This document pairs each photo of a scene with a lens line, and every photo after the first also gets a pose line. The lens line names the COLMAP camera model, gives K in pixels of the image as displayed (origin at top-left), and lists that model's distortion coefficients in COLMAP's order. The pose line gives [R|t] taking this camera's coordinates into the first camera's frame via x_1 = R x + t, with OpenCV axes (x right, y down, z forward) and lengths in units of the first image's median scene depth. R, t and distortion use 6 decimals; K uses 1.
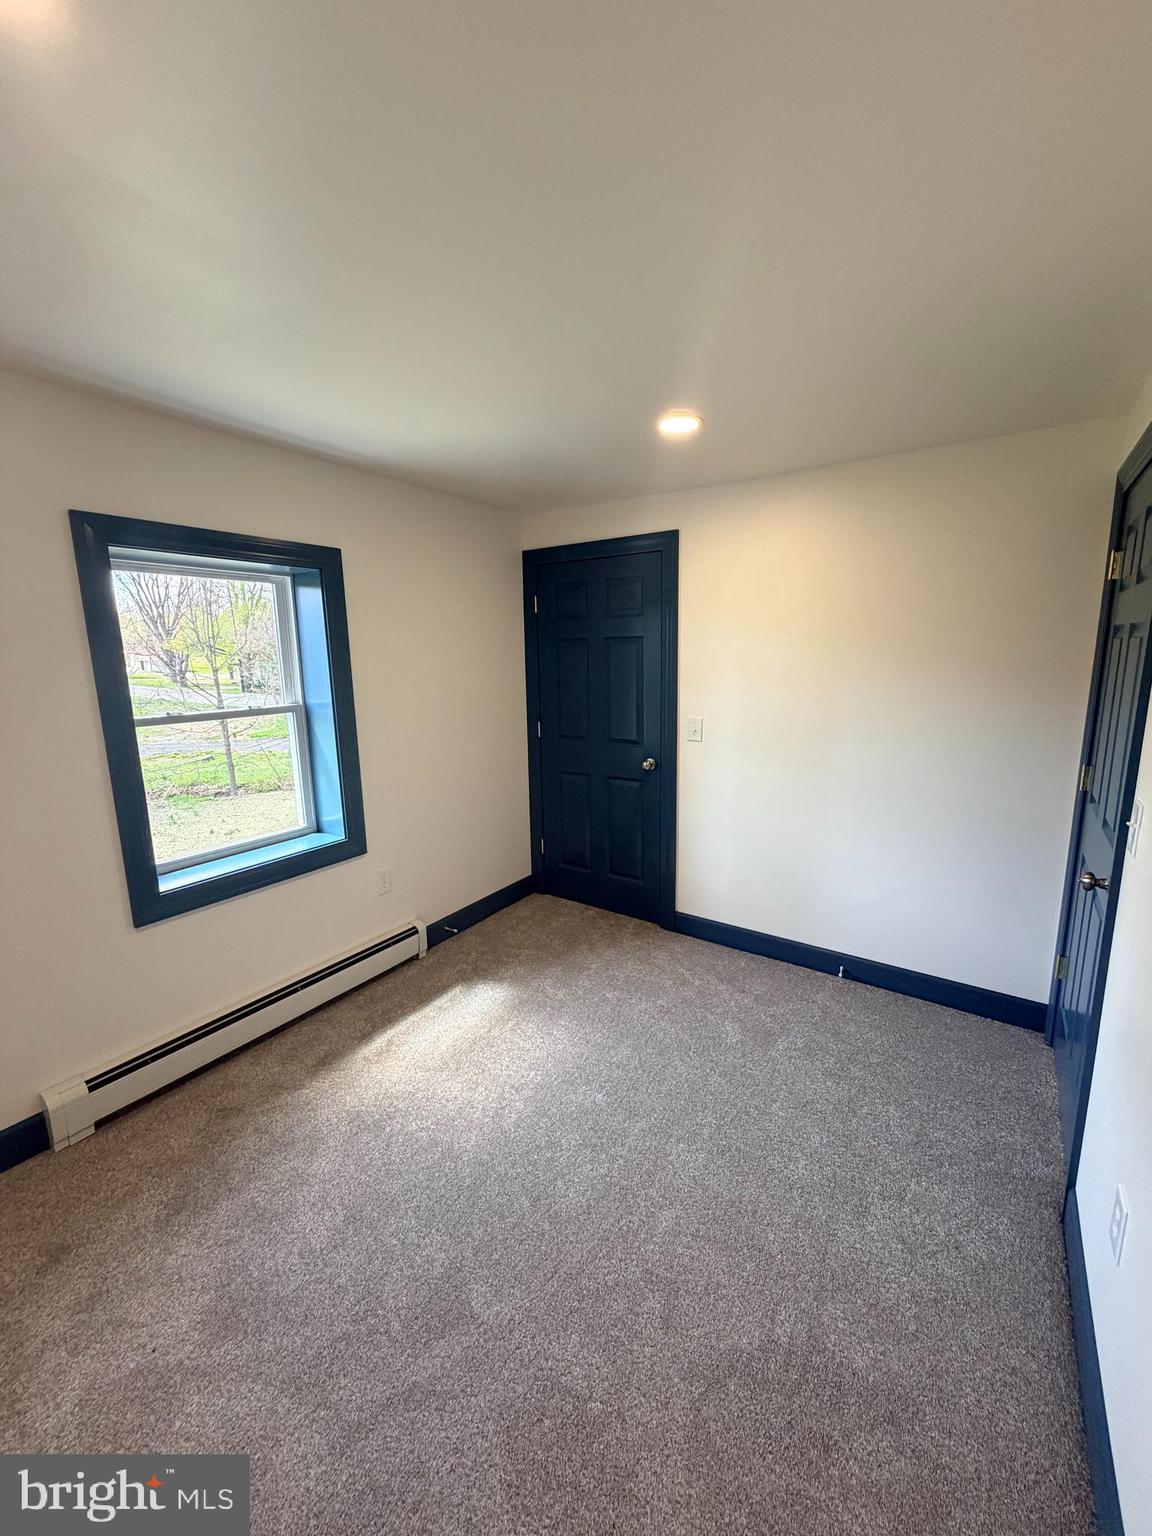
lens RADIAL K [[611.2, 0, 573.9], [0, 611.2, 769.6], [0, 0, 1]] dist [0.001301, -0.000482]
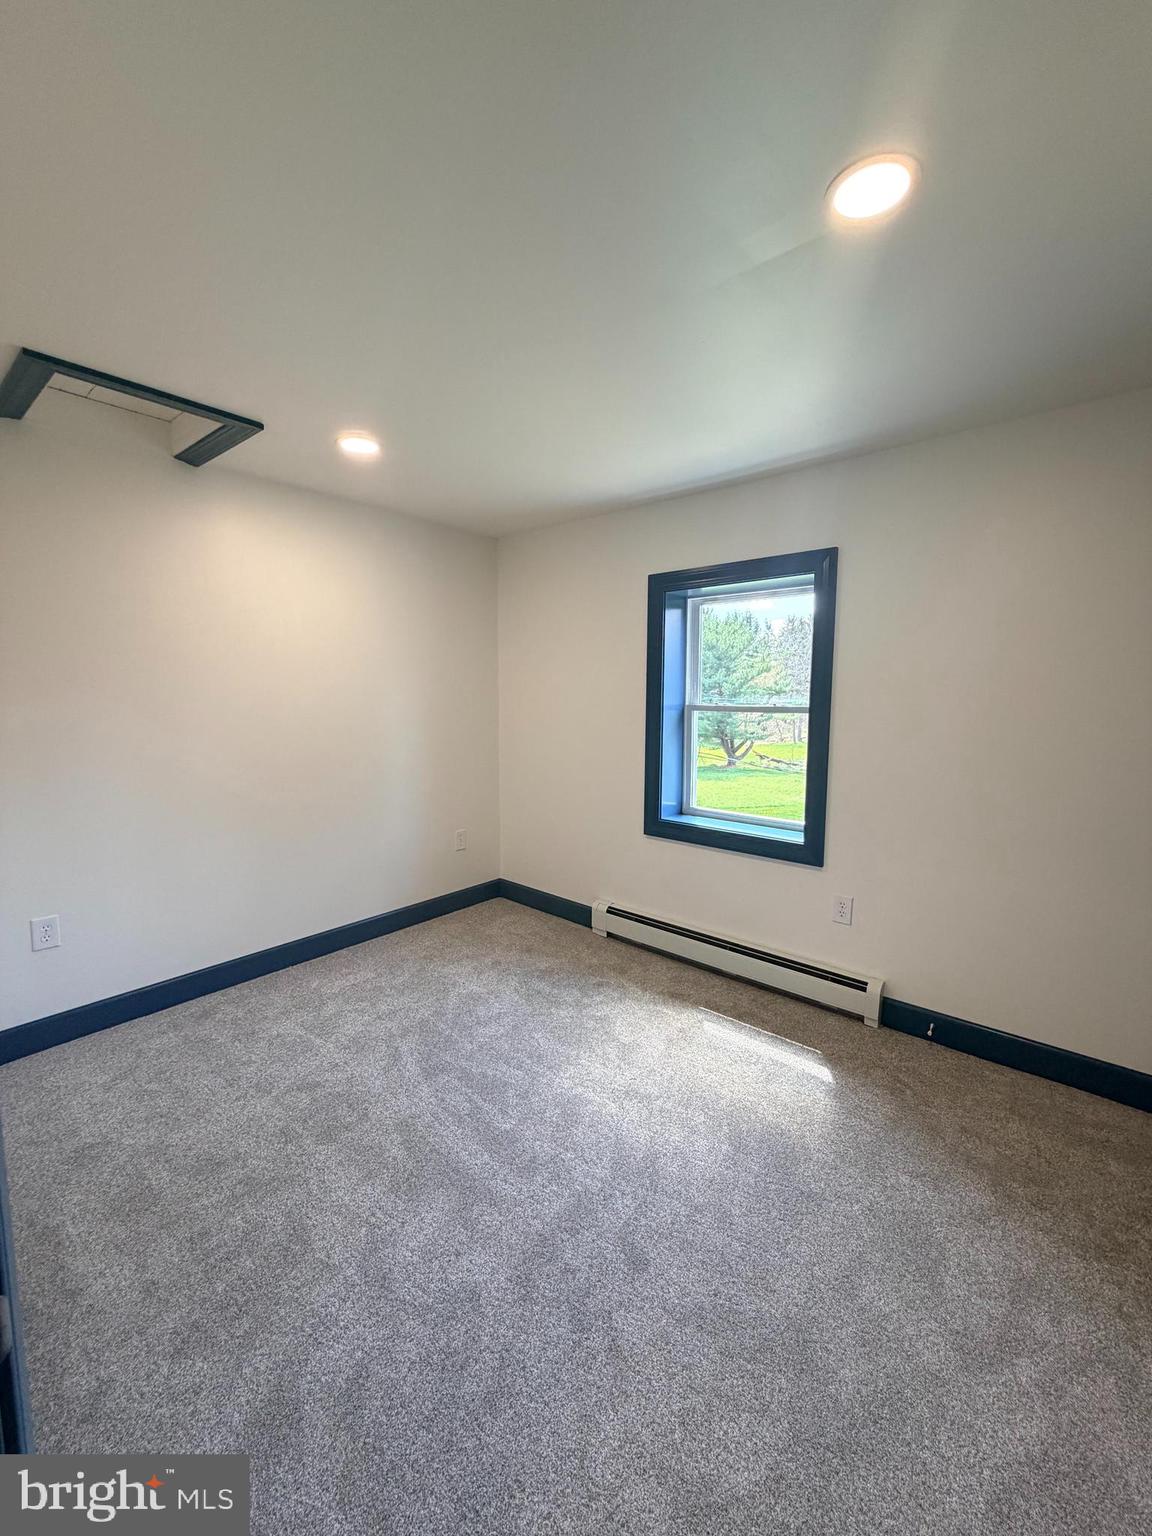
lens RADIAL K [[611.2, 0, 580.4], [0, 611.2, 767.6], [0, 0, 1]] dist [0.001301, -0.000482]
pose [[-0.110023, 0.140083, -0.984008, 0.697154], [-0.185212, 0.969788, 0.158767, -0.107407], [0.976520, 0.199718, -0.080754, 0.791896]]
